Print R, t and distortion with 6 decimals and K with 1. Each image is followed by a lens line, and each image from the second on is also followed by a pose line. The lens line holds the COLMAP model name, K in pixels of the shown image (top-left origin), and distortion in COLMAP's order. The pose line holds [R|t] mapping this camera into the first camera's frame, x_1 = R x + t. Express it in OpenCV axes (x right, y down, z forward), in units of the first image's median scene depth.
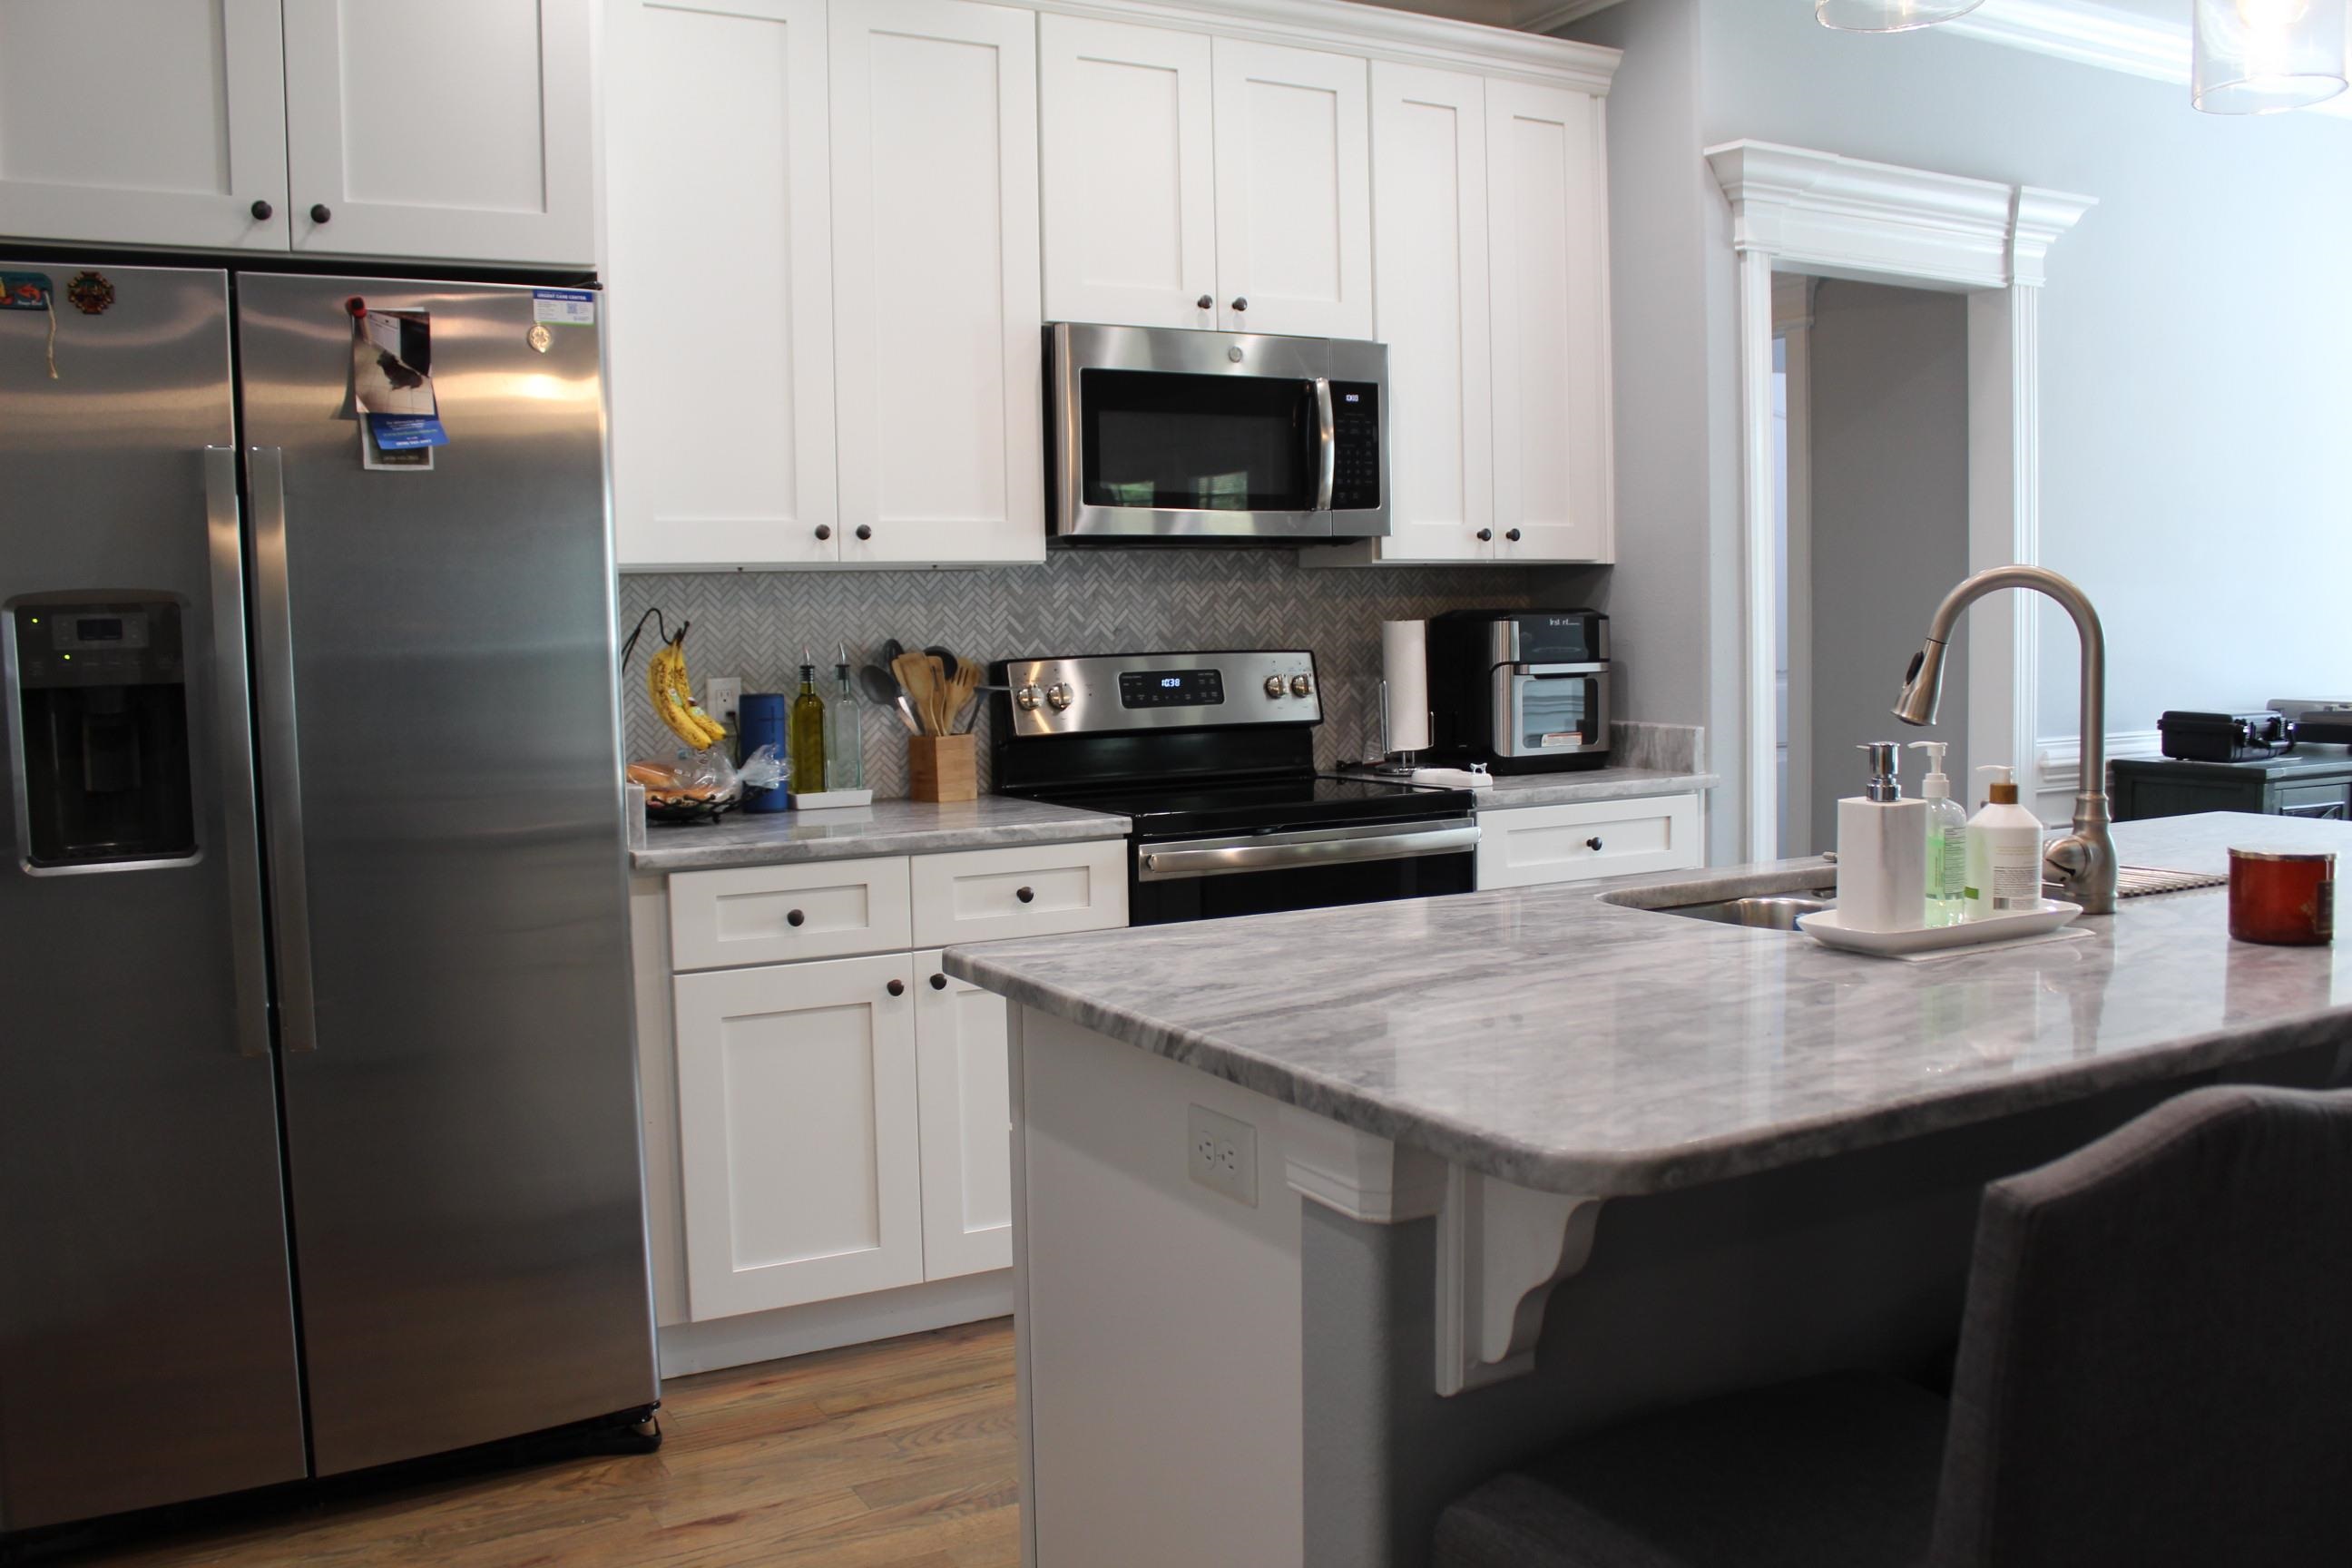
lens RADIAL K [[1974.0, 0, 1174.1], [0, 1974.0, 783.1], [0, 0, 1]] dist [-0.166256, 0.138698]
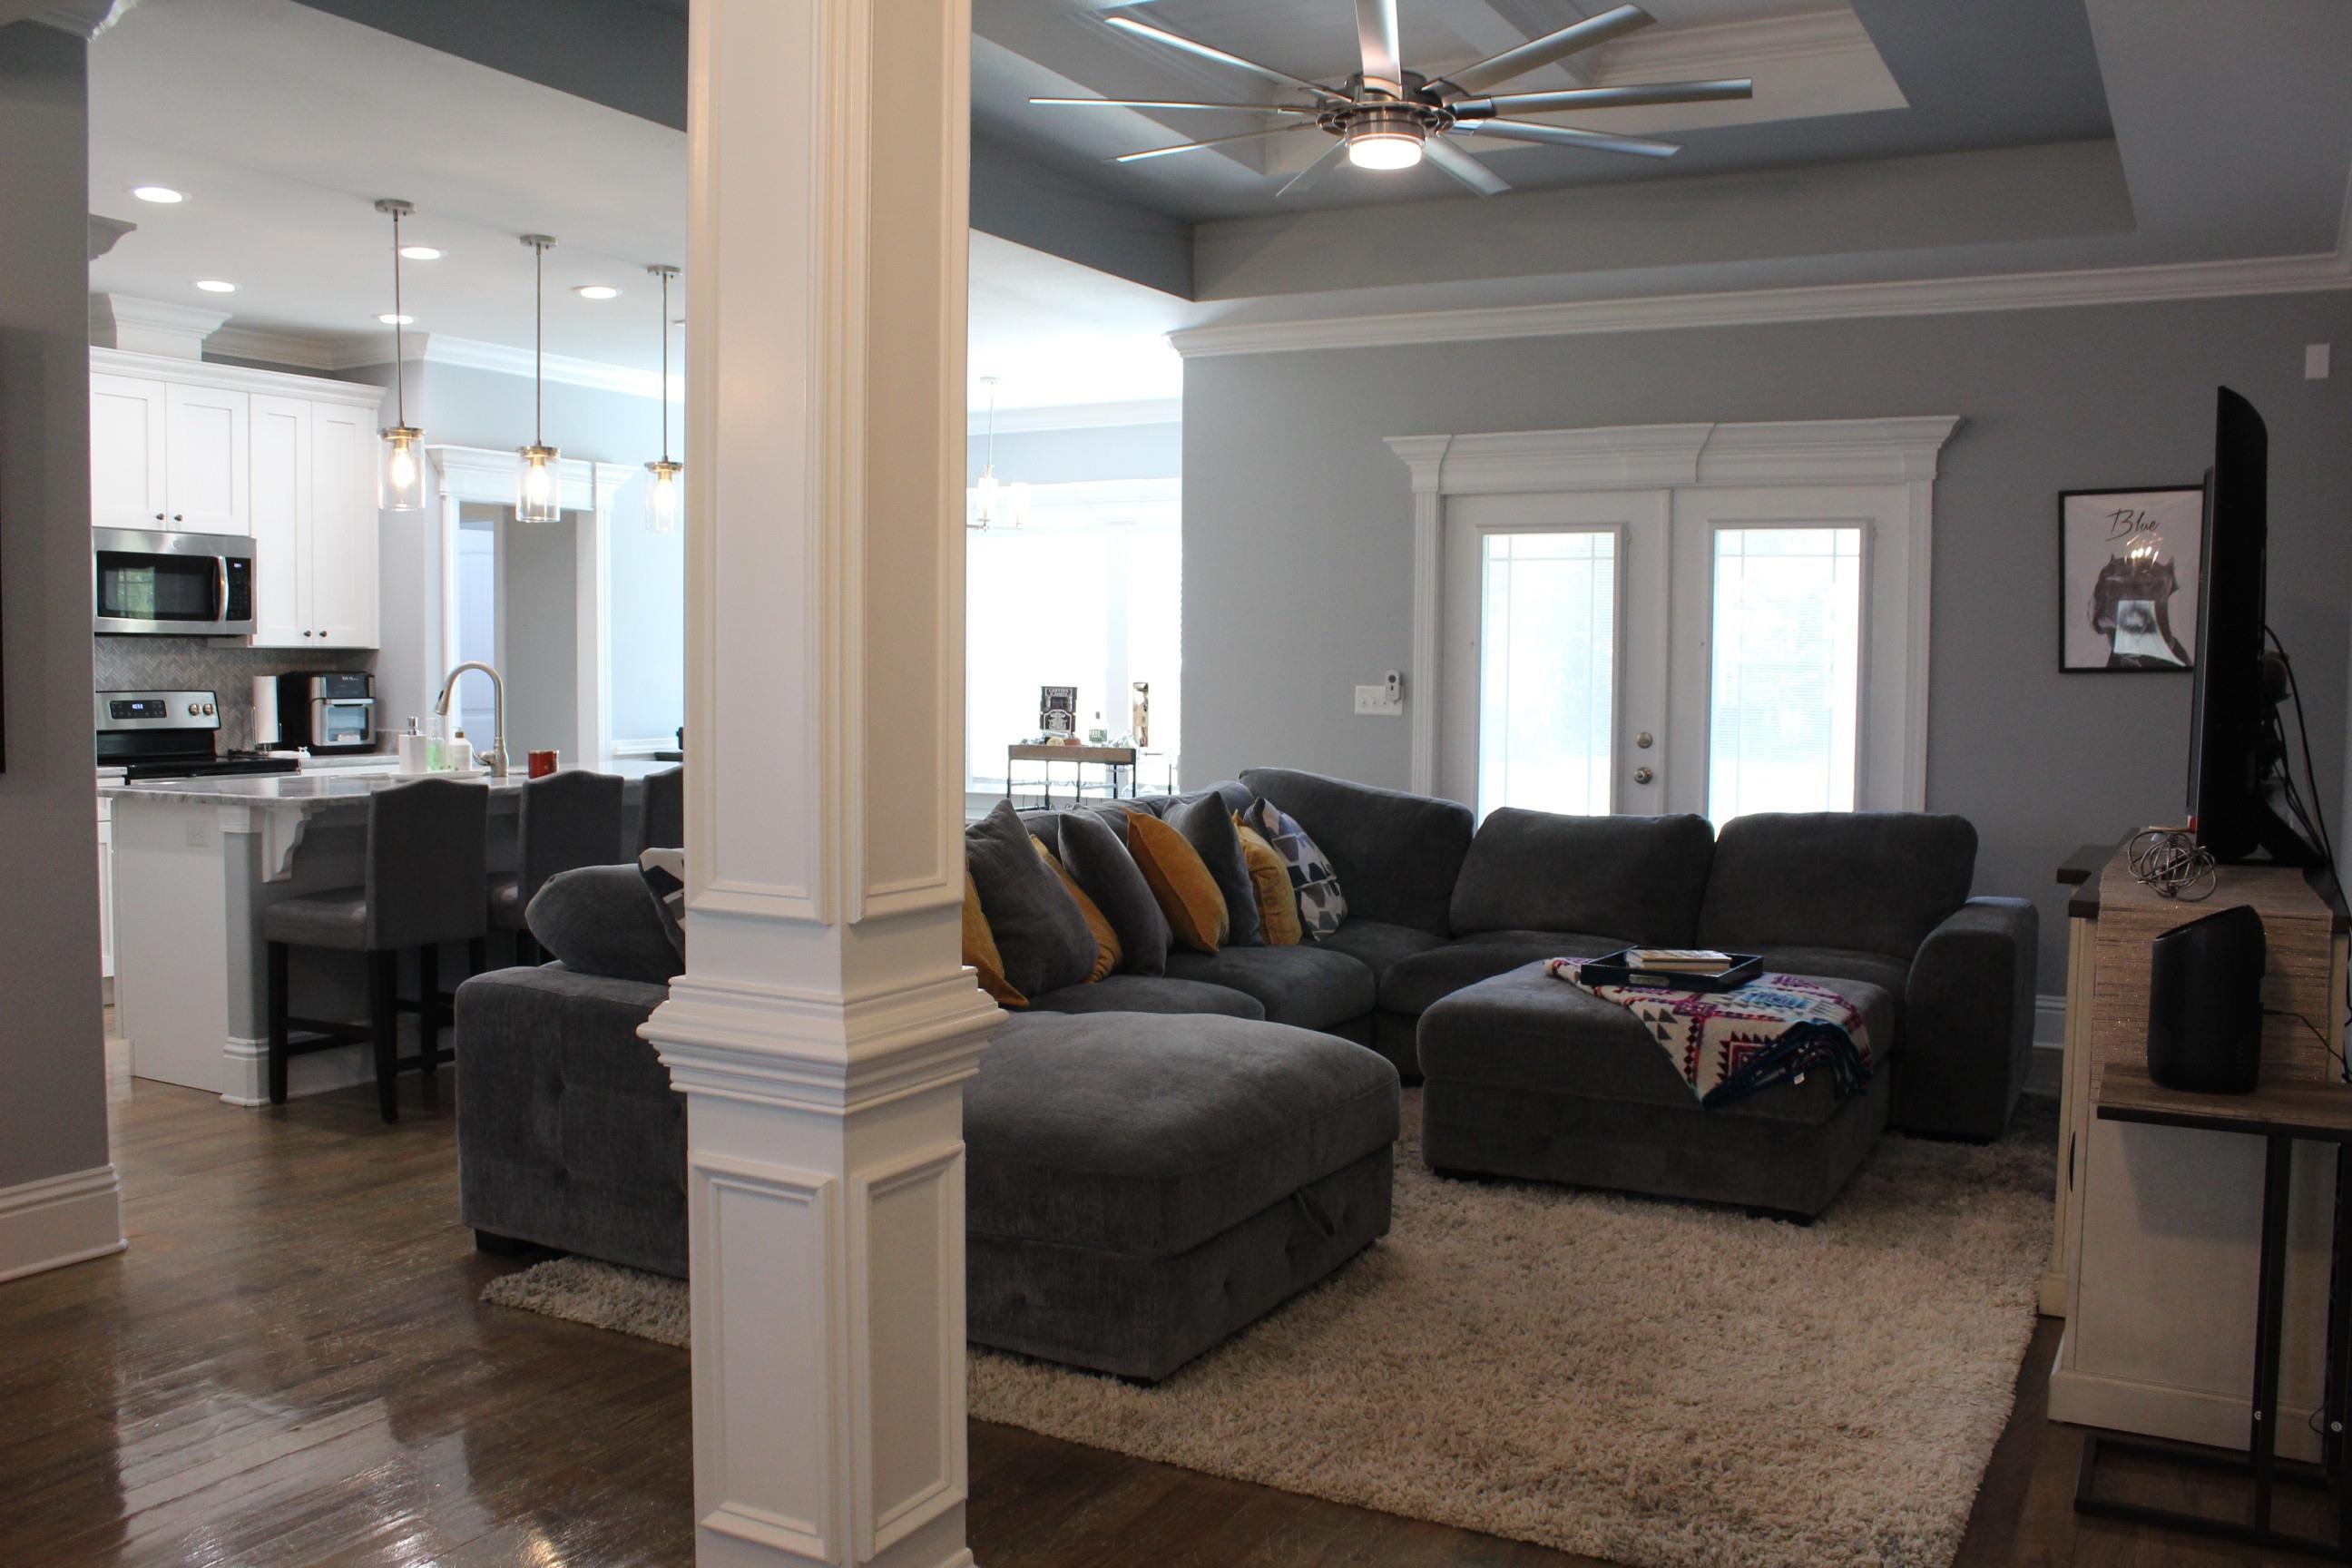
lens RADIAL K [[1974.0, 0, 1178.7], [0, 1974.0, 772.4], [0, 0, 1]] dist [-0.166256, 0.138698]
pose [[0.852834, -0.001553, 0.522181, -0.101729], [0.019705, 0.999379, -0.029210, 0.086582], [-0.521811, 0.035200, 0.852335, -1.096892]]
